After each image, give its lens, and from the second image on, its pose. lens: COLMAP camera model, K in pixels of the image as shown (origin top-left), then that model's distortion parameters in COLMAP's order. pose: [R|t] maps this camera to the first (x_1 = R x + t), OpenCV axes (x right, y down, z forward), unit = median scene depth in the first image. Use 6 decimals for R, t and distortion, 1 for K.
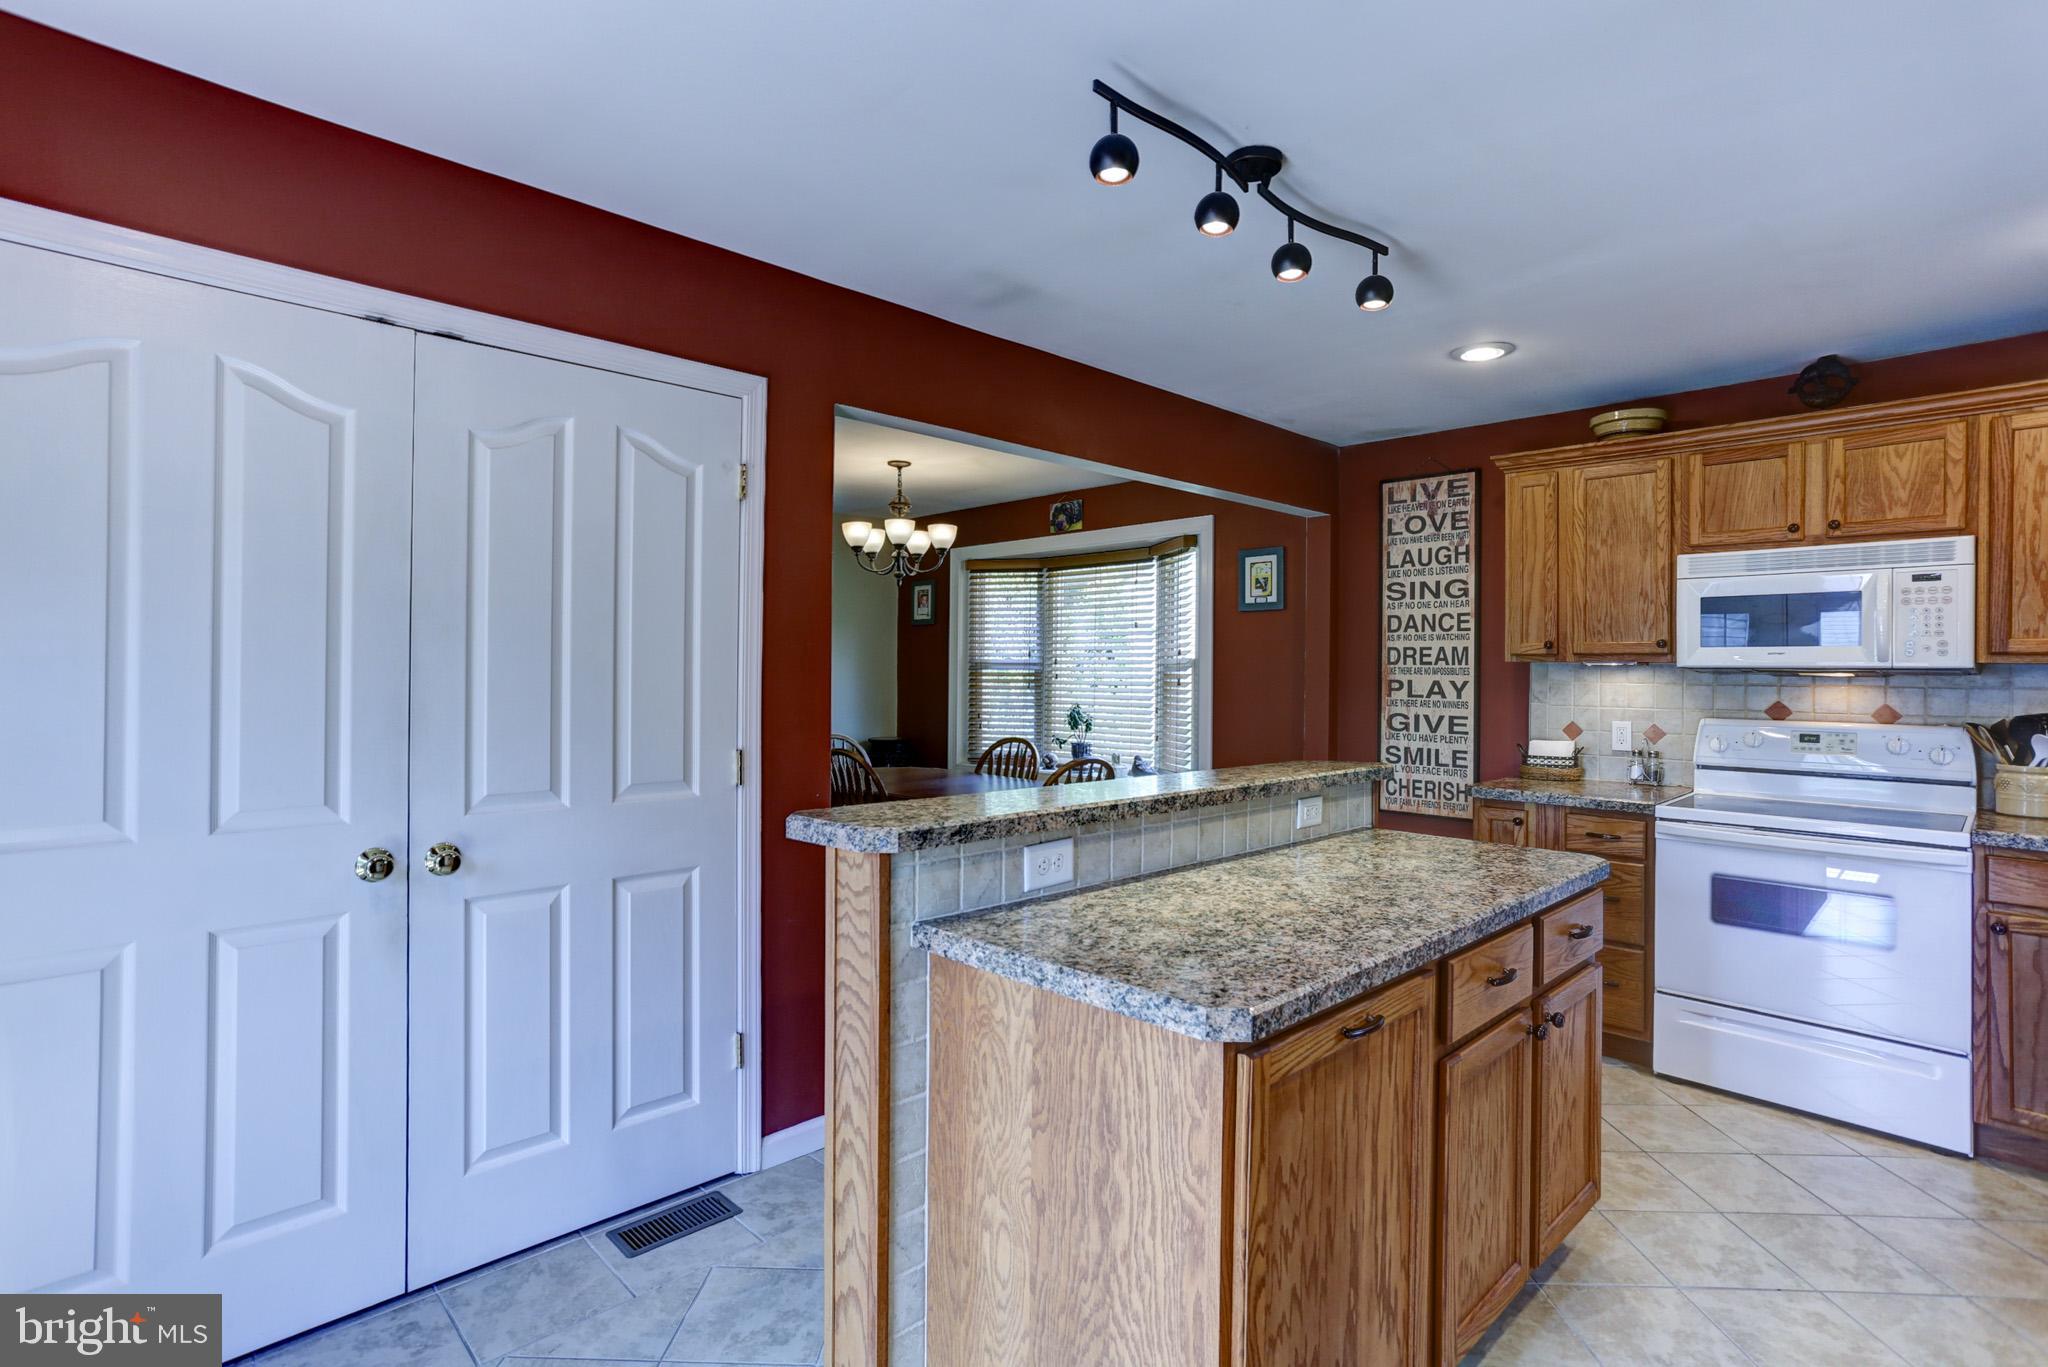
lens RADIAL K [[955.6, 0, 1024.0], [0, 955.6, 683.5], [0, 0, 1]] dist [-0.003258, 0.000157]
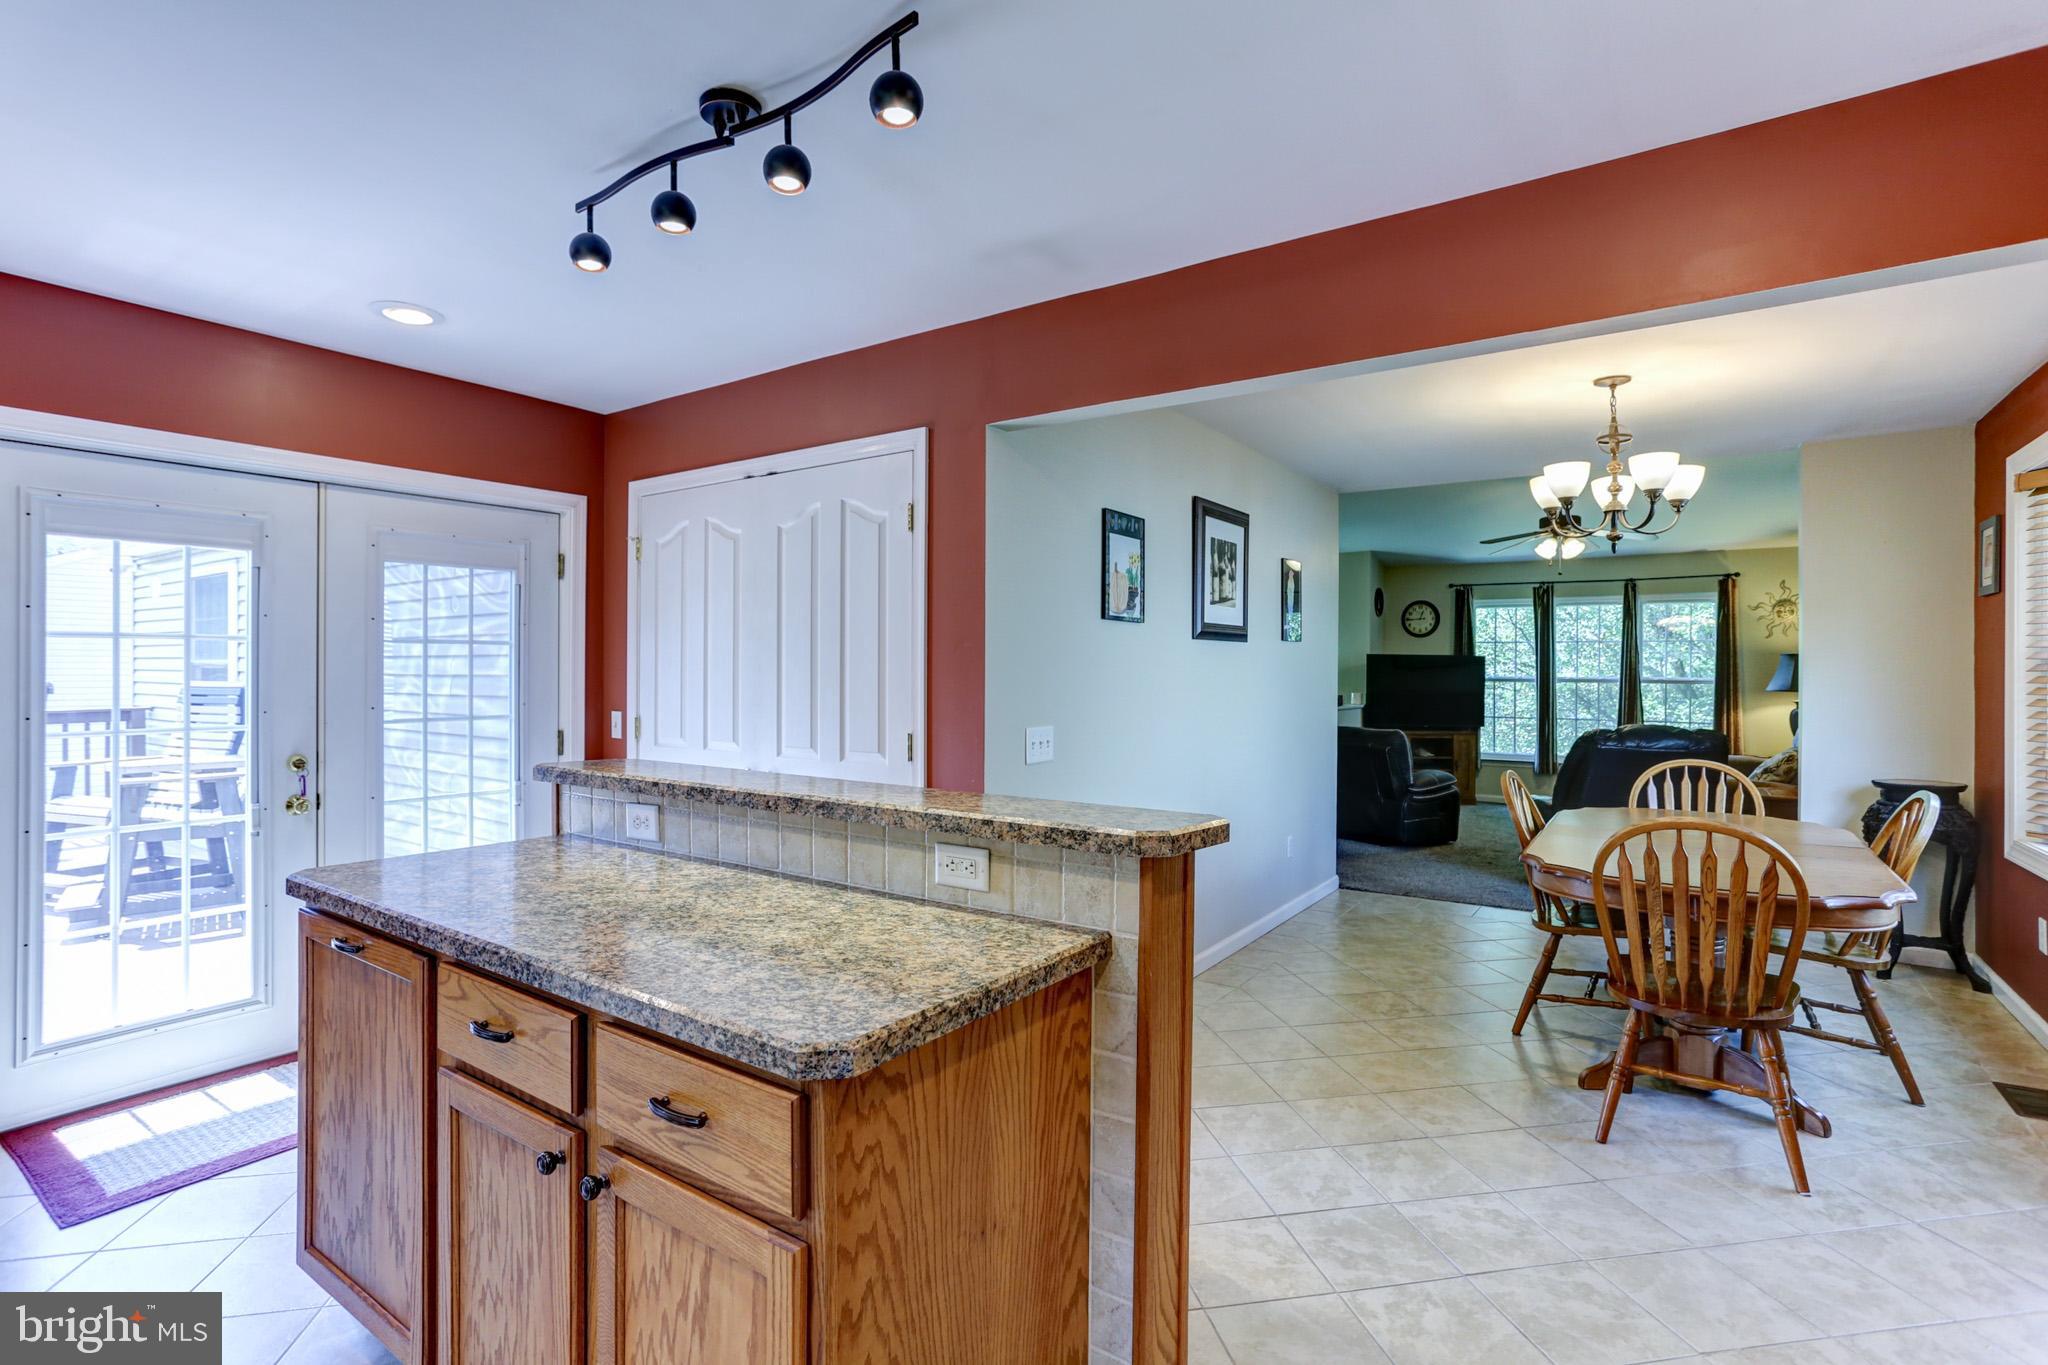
lens RADIAL K [[1014.8, 0, 1006.5], [0, 1014.8, 690.0], [0, 0, 1]] dist [-0.020976, 0.000001]
pose [[0.172289, 0.008440, -0.985010, 0.764177], [-0.014135, 0.999882, 0.006095, 0.001140], [0.984945, 0.012873, 0.172388, 0.670927]]
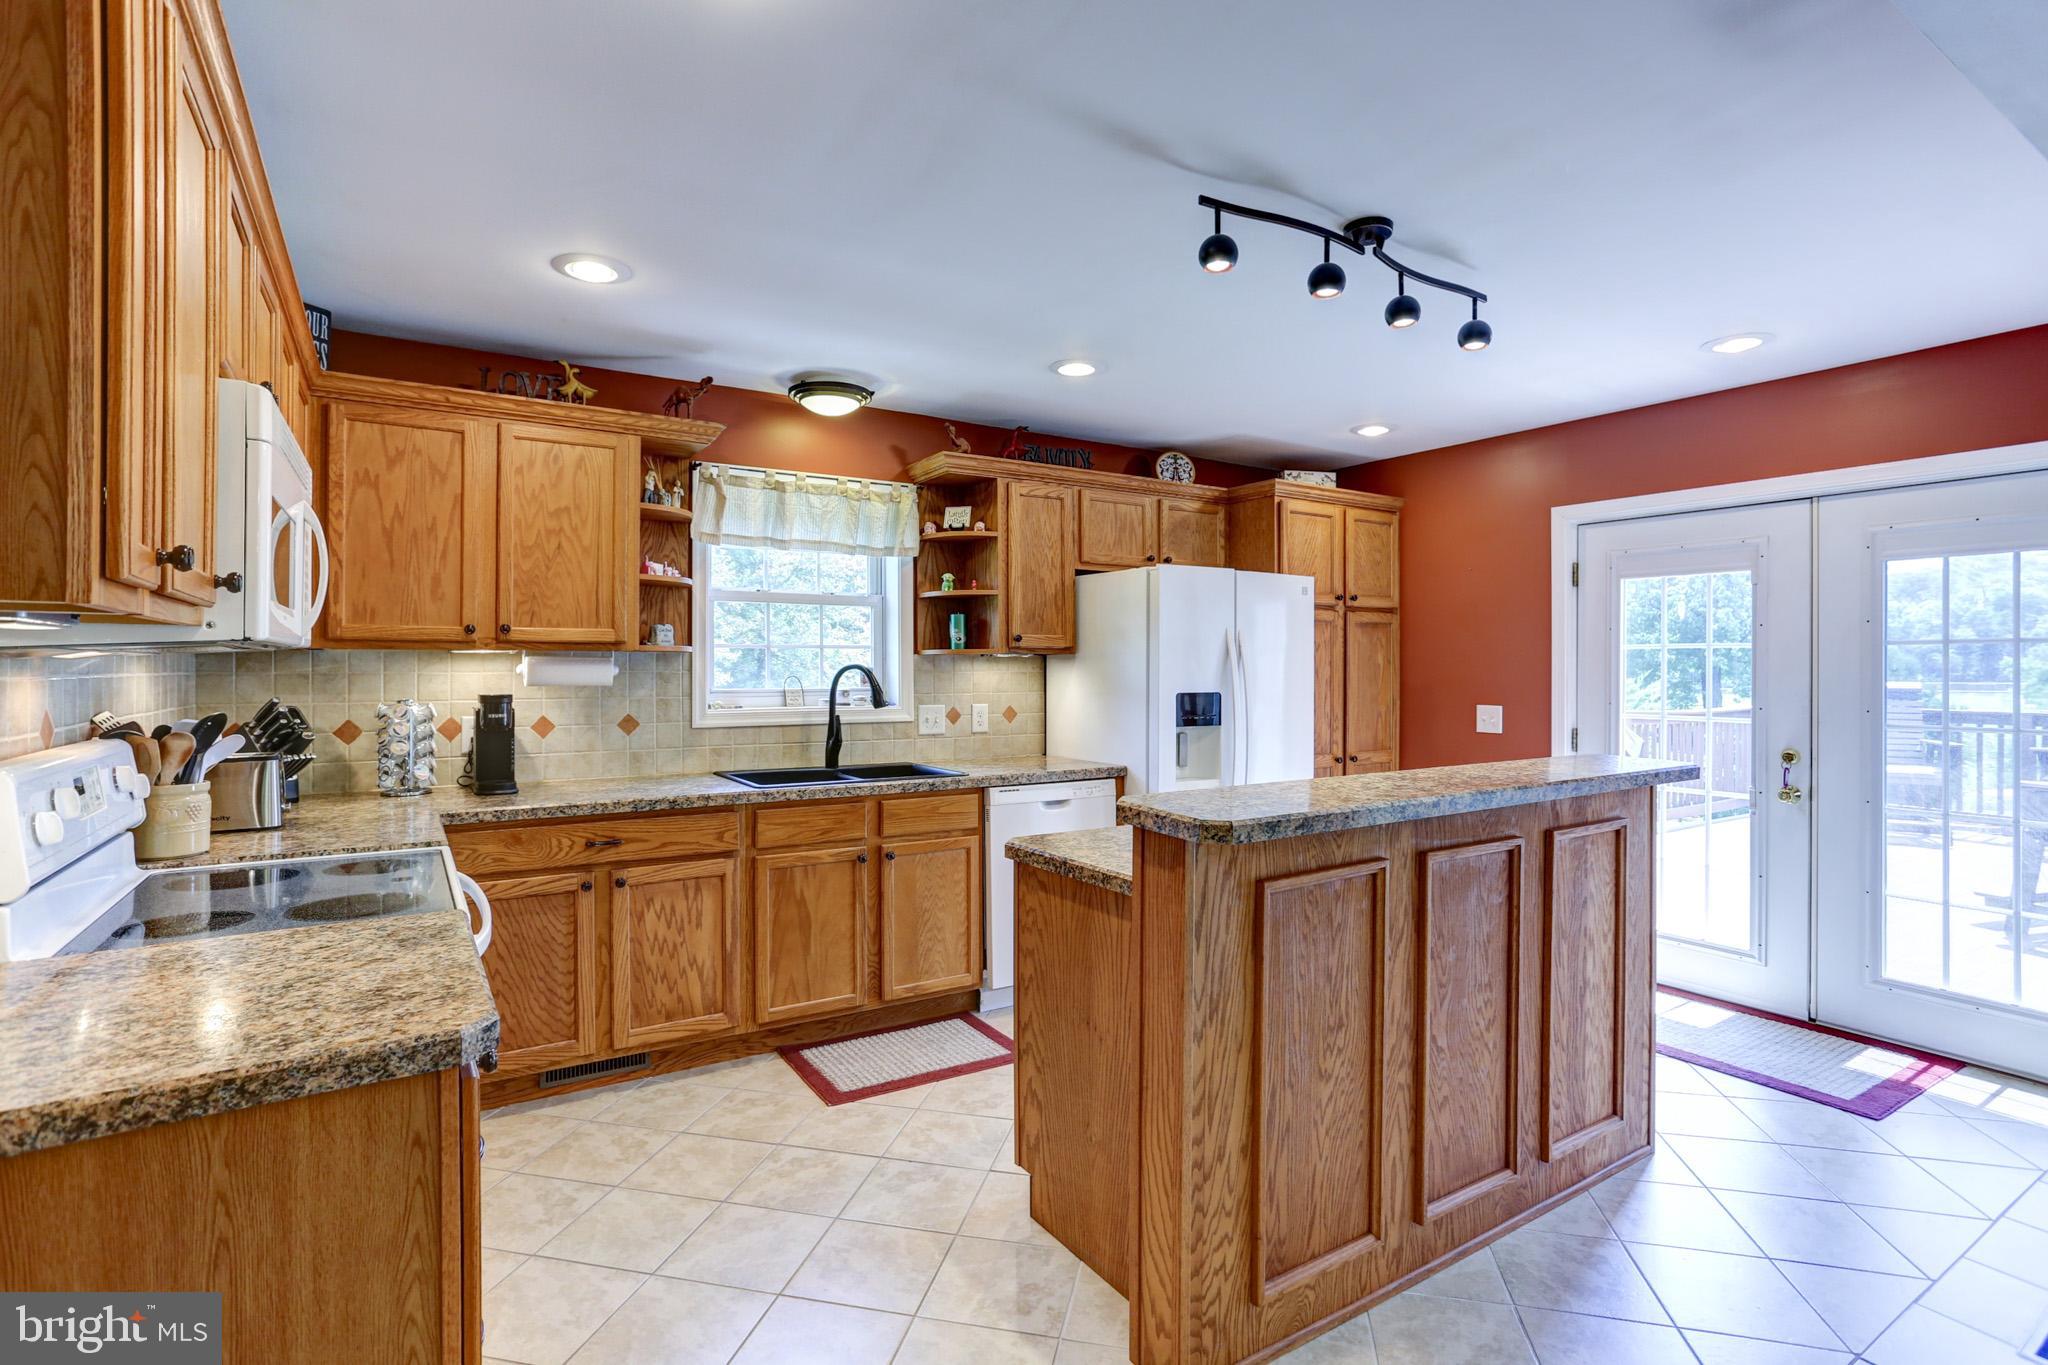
lens RADIAL K [[1032.3, 0, 1029.5], [0, 1032.3, 662.8], [0, 0, 1]] dist [-0.004446, 0.000367]
pose [[-0.977046, -0.013384, 0.212609, 0.232613], [-0.010684, 0.999847, 0.013843, -0.019359], [-0.212762, 0.011254, -0.977039, 1.431257]]
